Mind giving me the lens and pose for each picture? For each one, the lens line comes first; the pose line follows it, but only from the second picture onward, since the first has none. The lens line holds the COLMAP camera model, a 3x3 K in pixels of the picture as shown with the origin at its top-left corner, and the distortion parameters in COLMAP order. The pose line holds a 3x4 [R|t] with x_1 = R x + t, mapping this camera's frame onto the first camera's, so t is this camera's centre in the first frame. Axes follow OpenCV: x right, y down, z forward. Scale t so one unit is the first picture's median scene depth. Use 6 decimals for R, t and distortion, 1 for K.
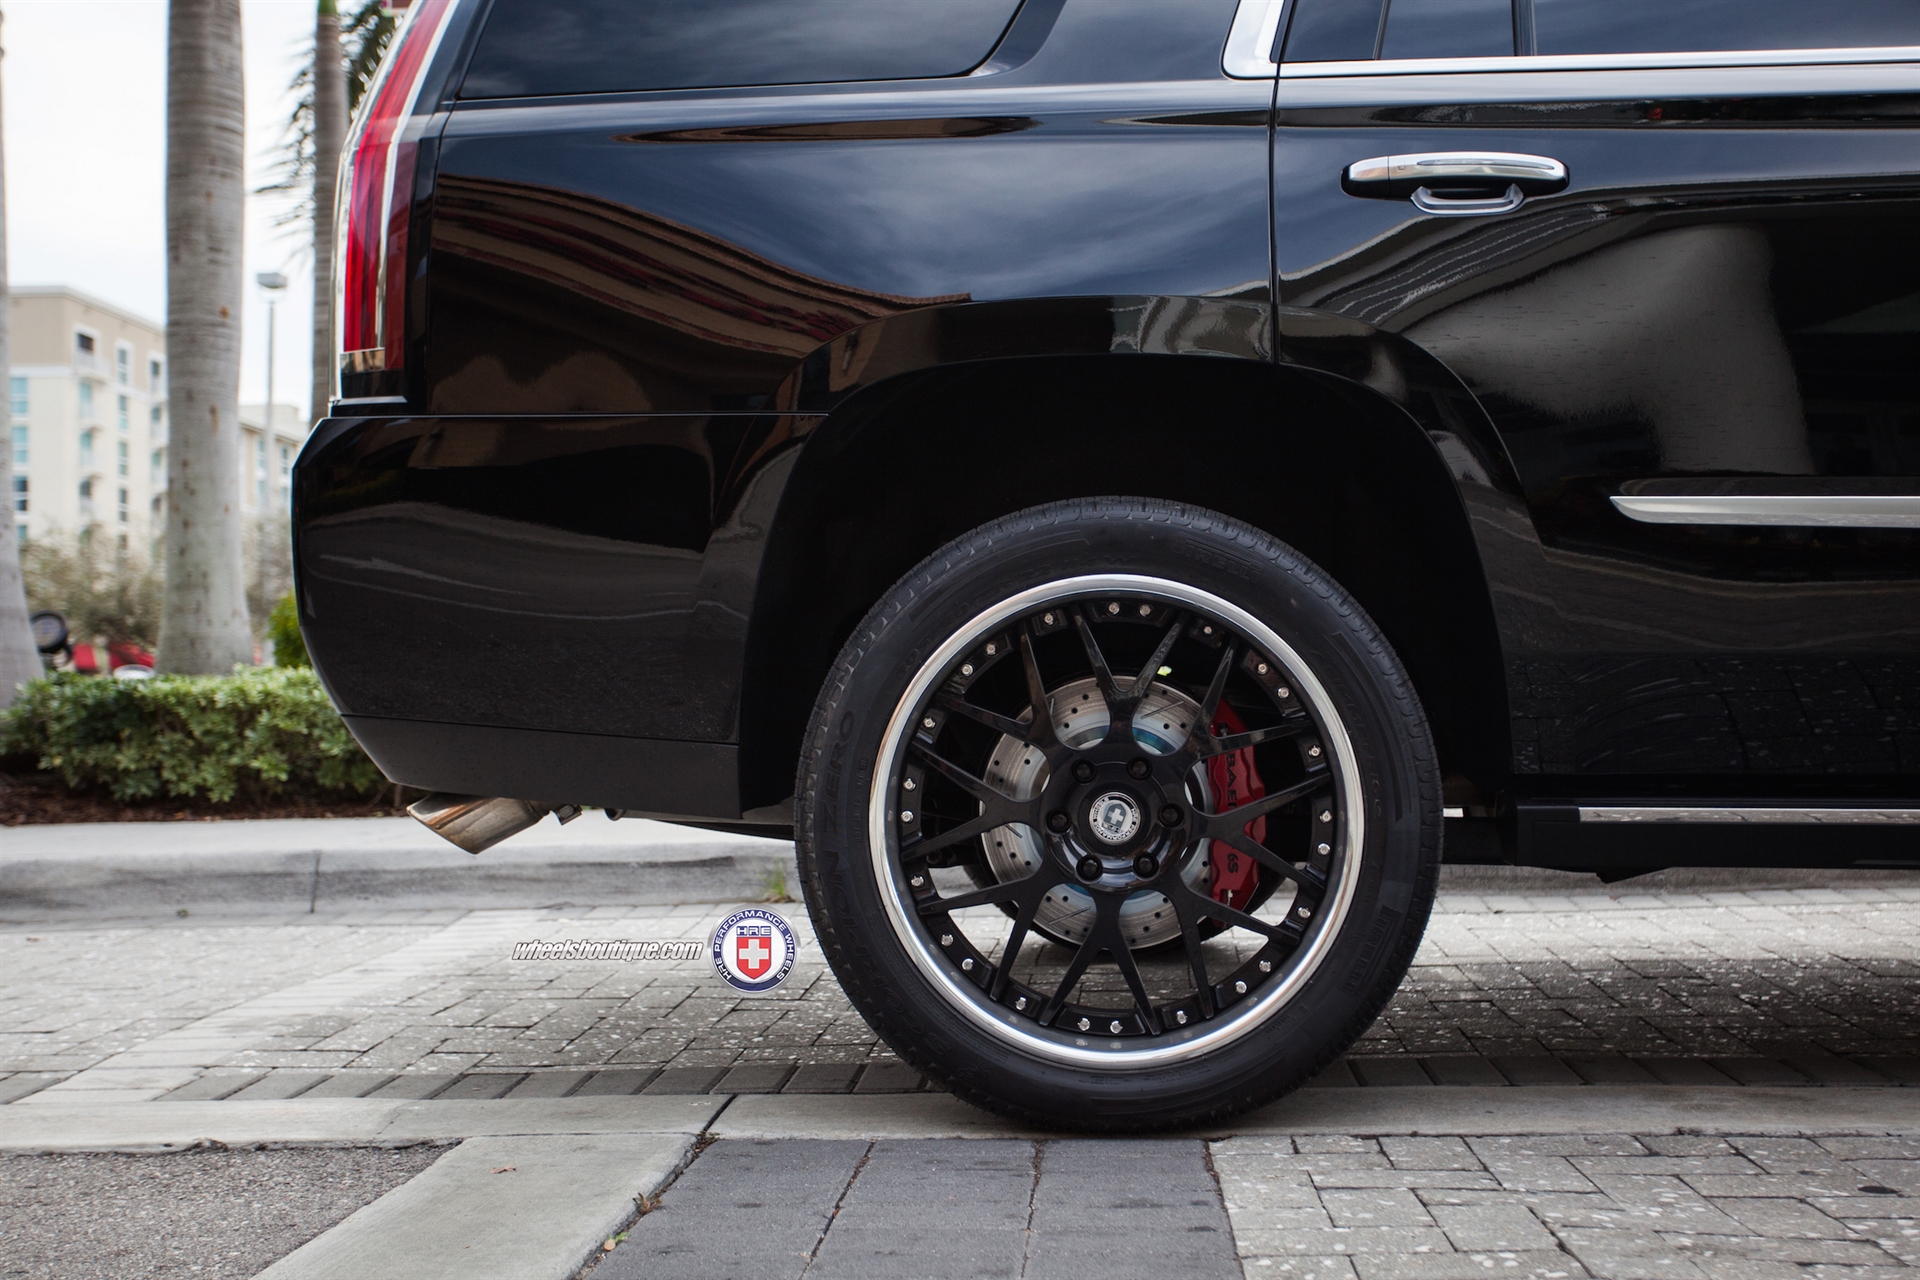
lens RADIAL K [[2218.6, 0, 958.6], [0, 2218.6, 635.8], [0, 0, 1]] dist [0.004636, 0.000000]
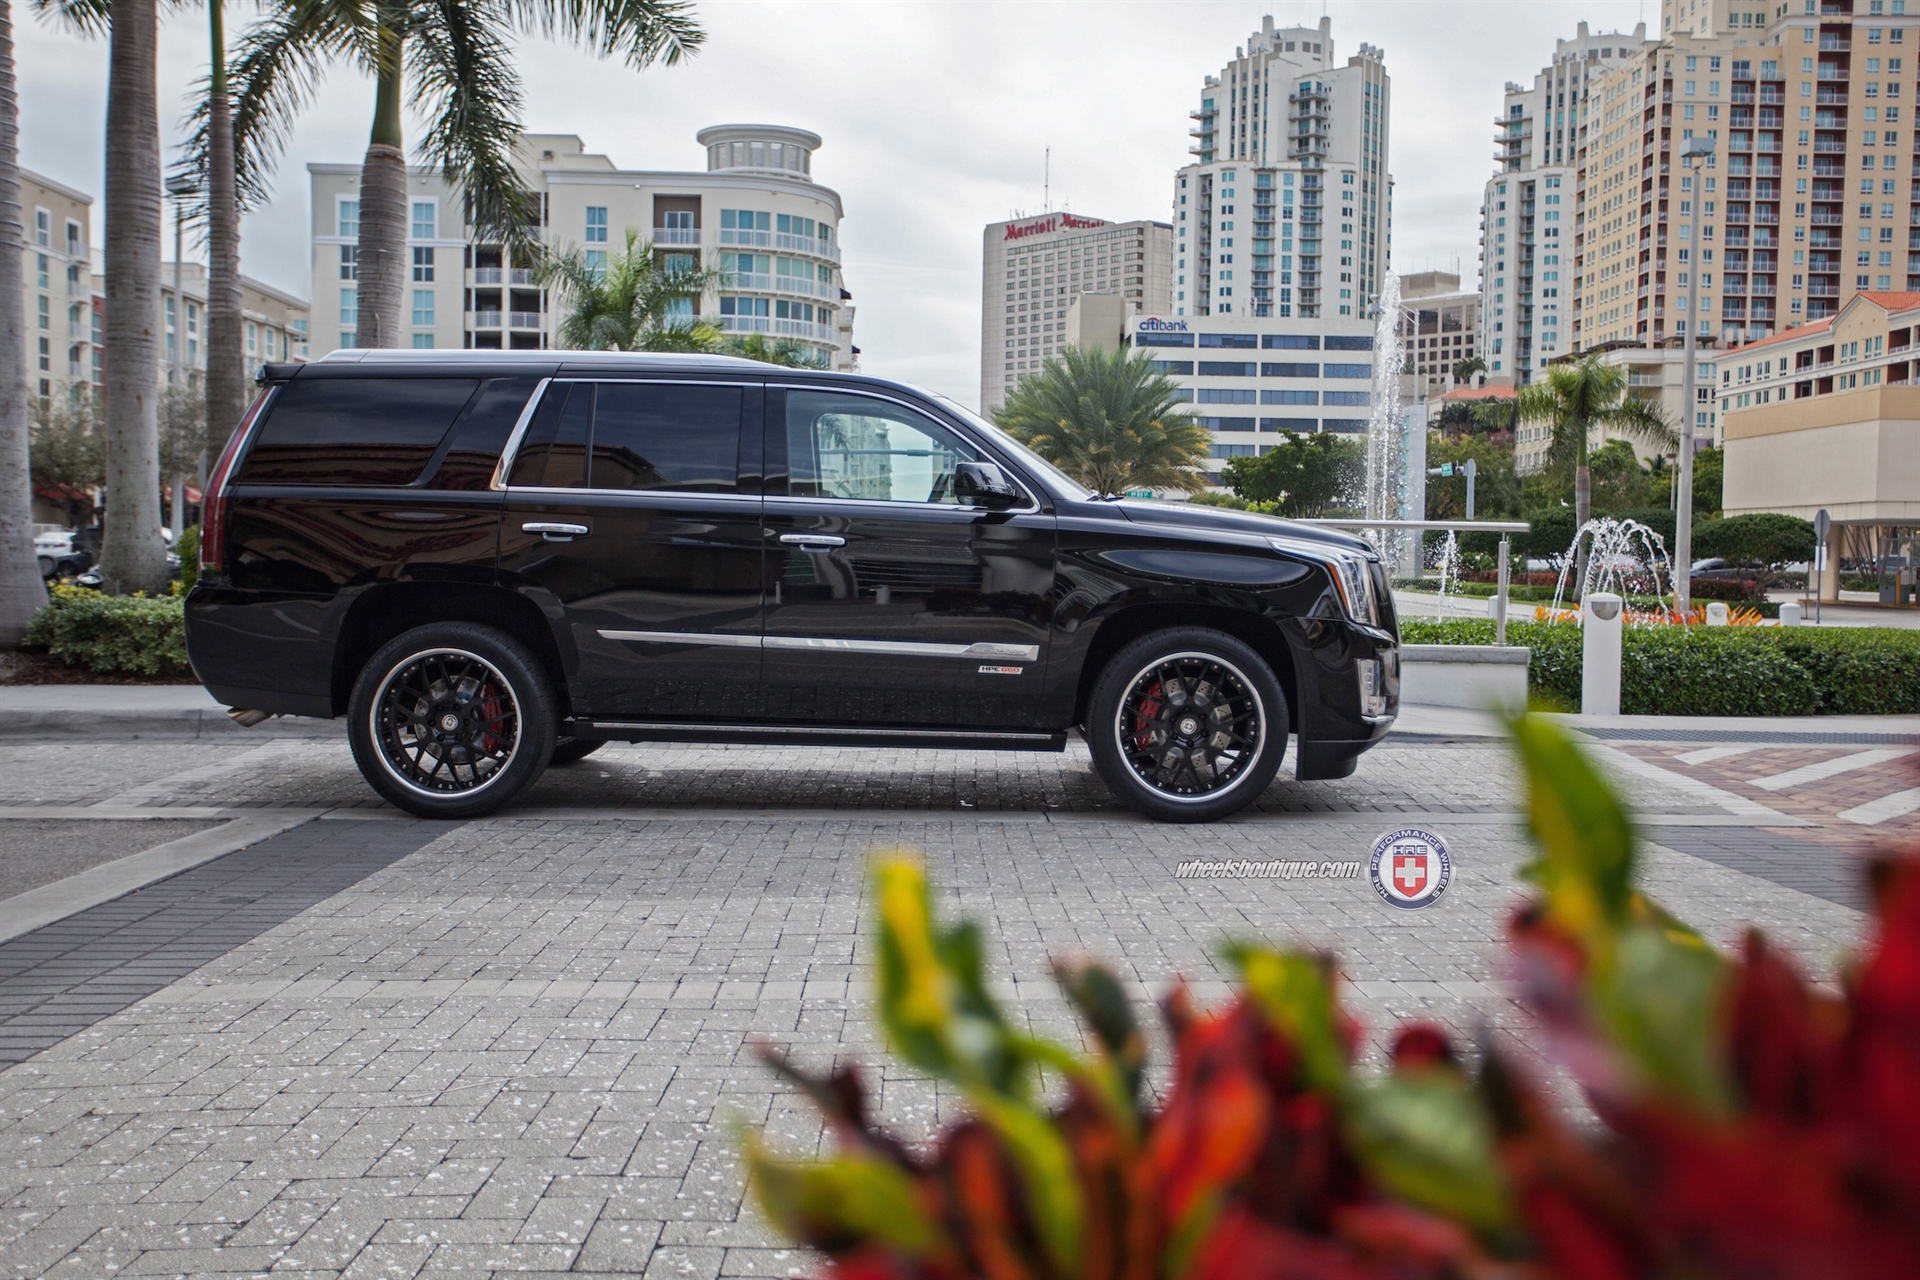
lens RADIAL K [[1919.2, 0, 964.9], [0, 1919.2, 650.2], [0, 0, 1]] dist [0.012669, 0.000000]
pose [[0.995731, 0.026456, 0.088426, 0.209681], [-0.033739, 0.996069, 0.081905, -0.102230], [-0.085911, -0.084539, 0.992710, -0.674827]]
